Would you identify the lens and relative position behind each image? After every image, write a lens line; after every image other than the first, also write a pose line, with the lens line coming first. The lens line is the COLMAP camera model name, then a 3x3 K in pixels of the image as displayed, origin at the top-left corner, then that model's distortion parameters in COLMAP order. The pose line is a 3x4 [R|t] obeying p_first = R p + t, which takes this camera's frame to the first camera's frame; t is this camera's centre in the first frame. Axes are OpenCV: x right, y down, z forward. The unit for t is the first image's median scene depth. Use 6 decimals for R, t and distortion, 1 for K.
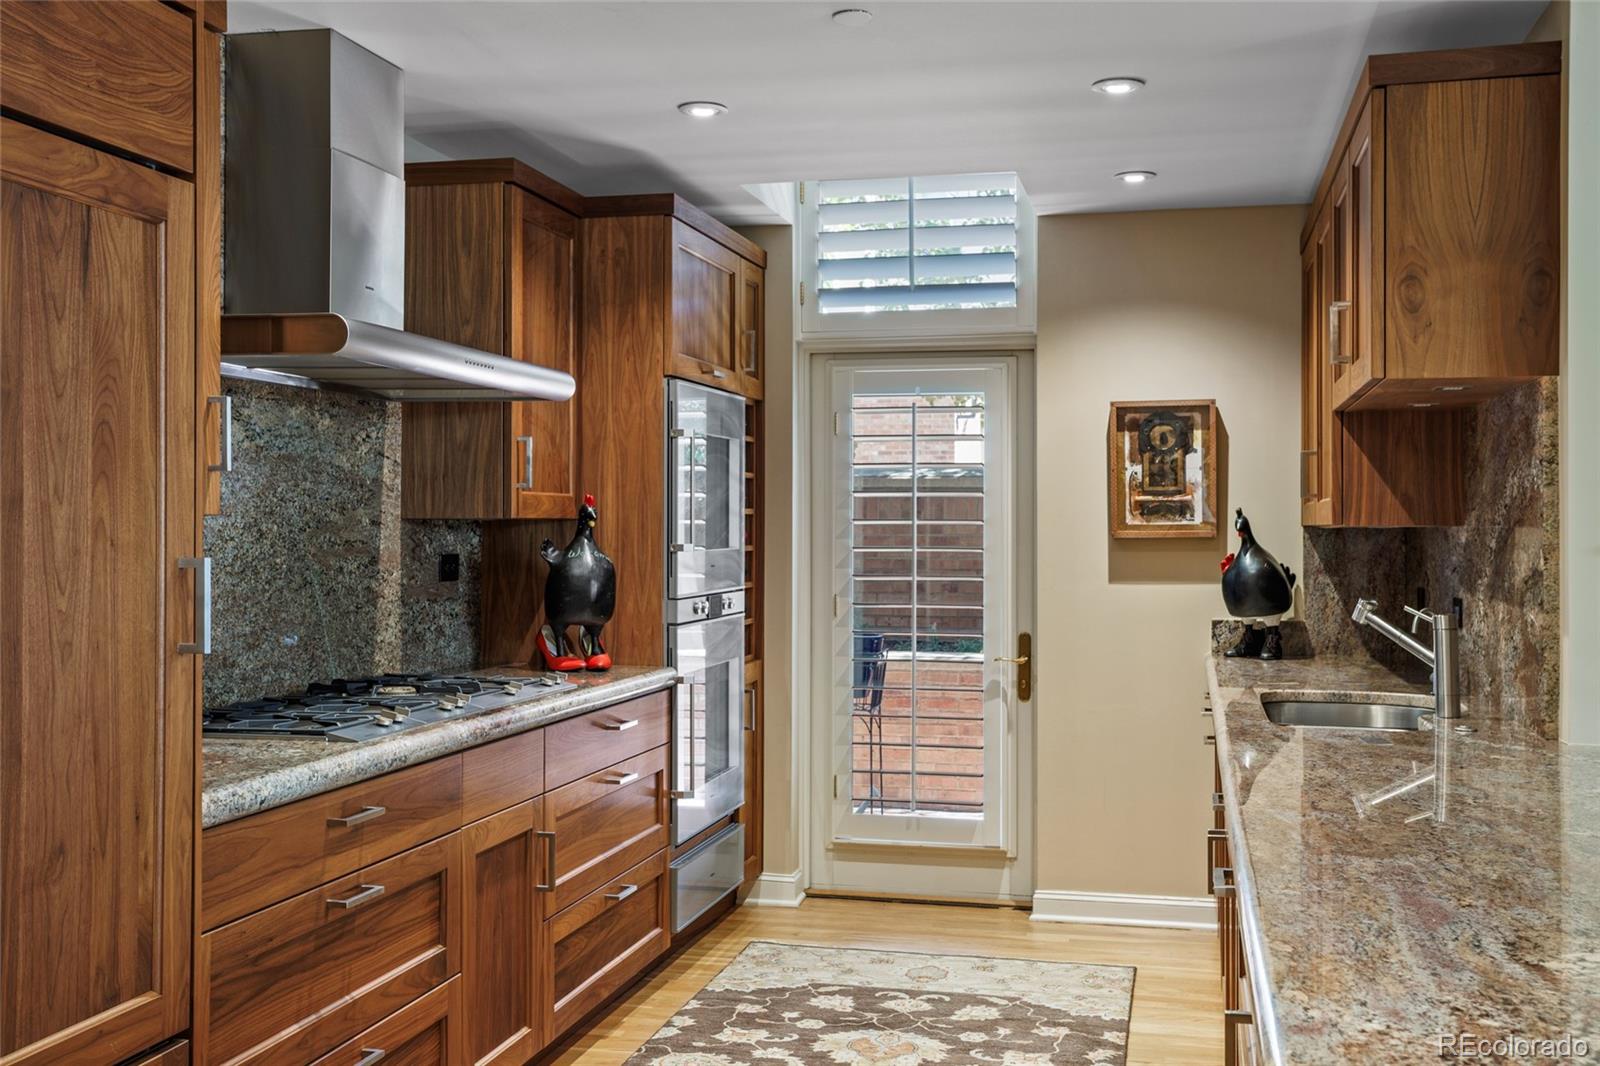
lens RADIAL K [[1659.0, 0, 814.9], [0, 1659.0, 522.3], [0, 0, 1]] dist [0.055927, 0.000000]
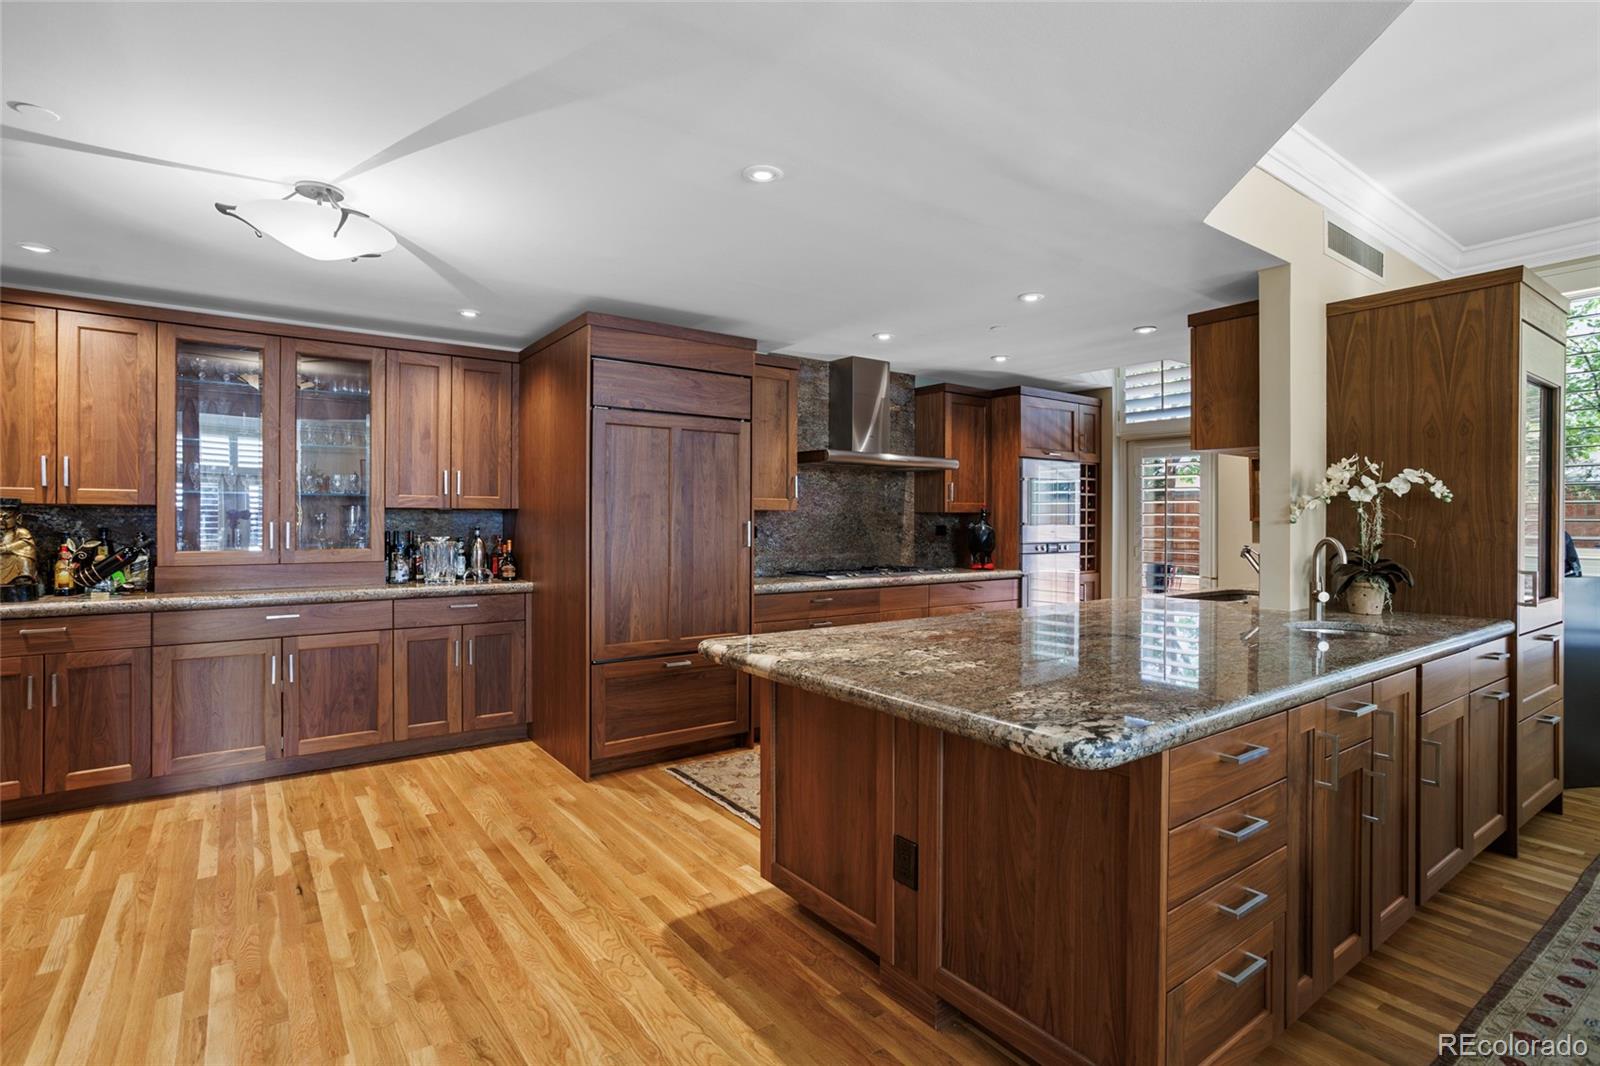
lens RADIAL K [[790.3, 0, 799.2], [0, 790.3, 521.4], [0, 0, 1]] dist [-0.040087, 0.026531]
pose [[0.747947, 0.004335, -0.663744, 0.519878], [-0.002330, 0.999990, 0.003906, 0.008225], [0.663755, -0.001375, 0.747949, -0.151152]]
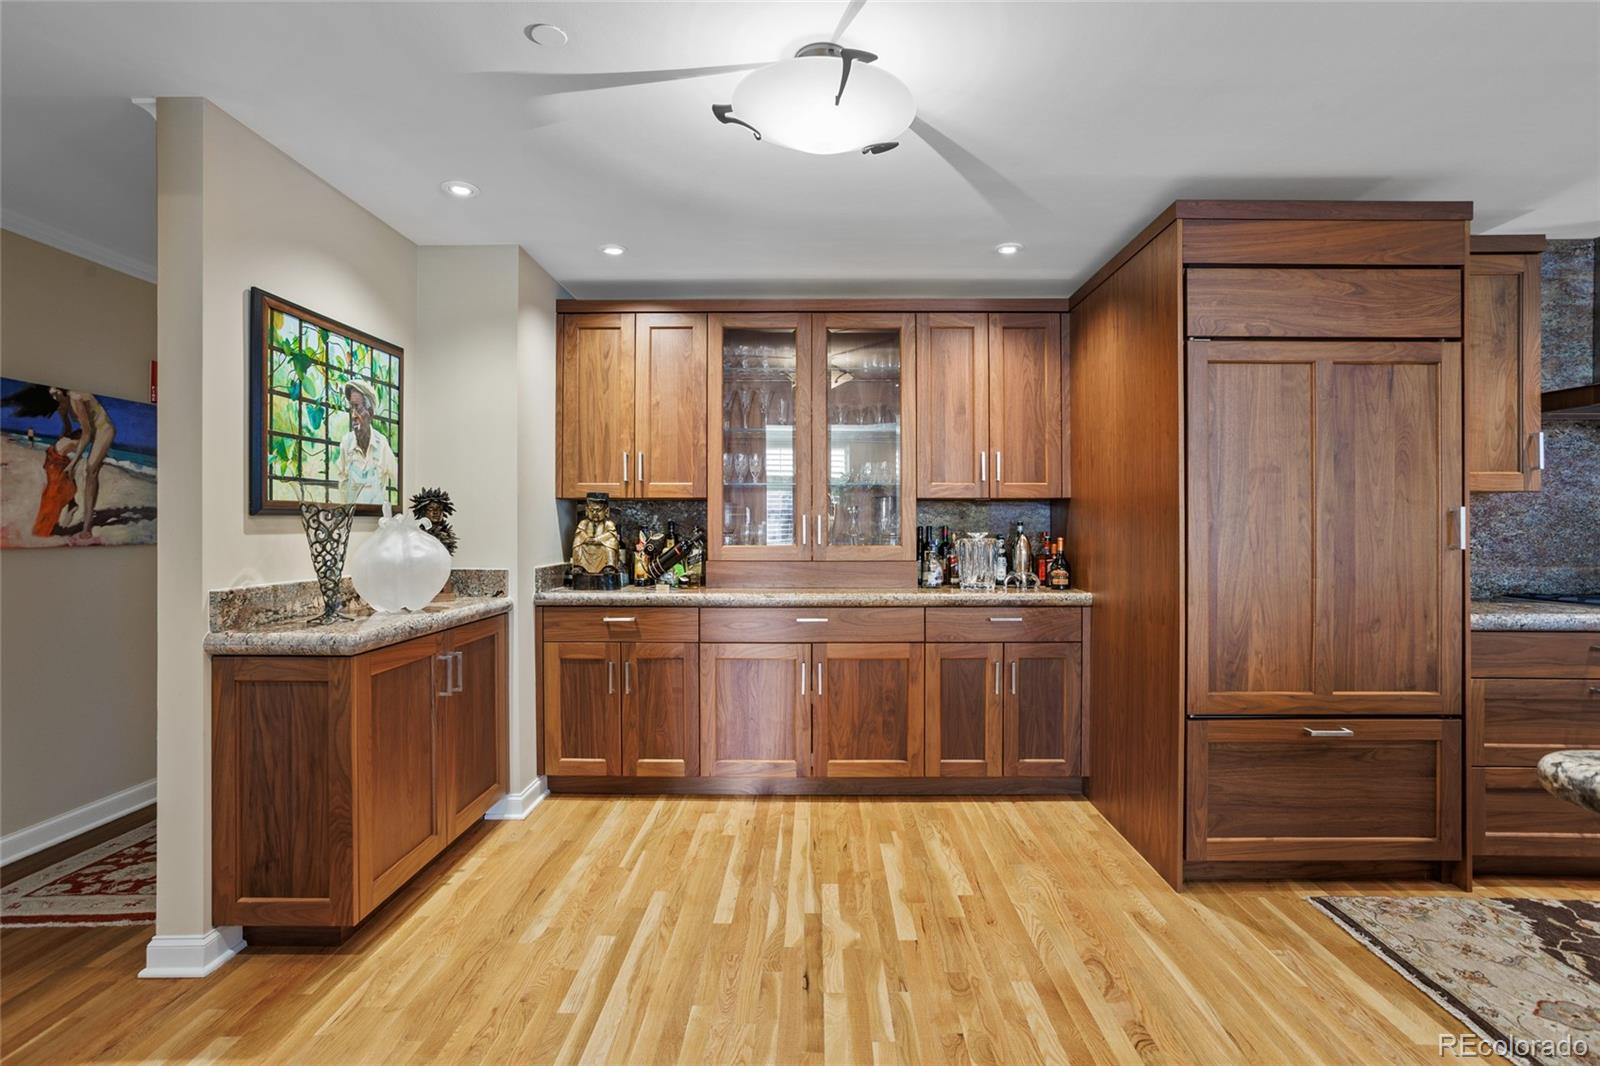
lens RADIAL K [[790.3, 0, 809.5], [0, 790.3, 521.7], [0, 0, 1]] dist [-0.040087, 0.026531]
pose [[0.207324, -0.003536, -0.978266, 0.274465], [0.001901, 0.999993, -0.003211, 0.024484], [0.978270, -0.001194, 0.207329, -0.045300]]
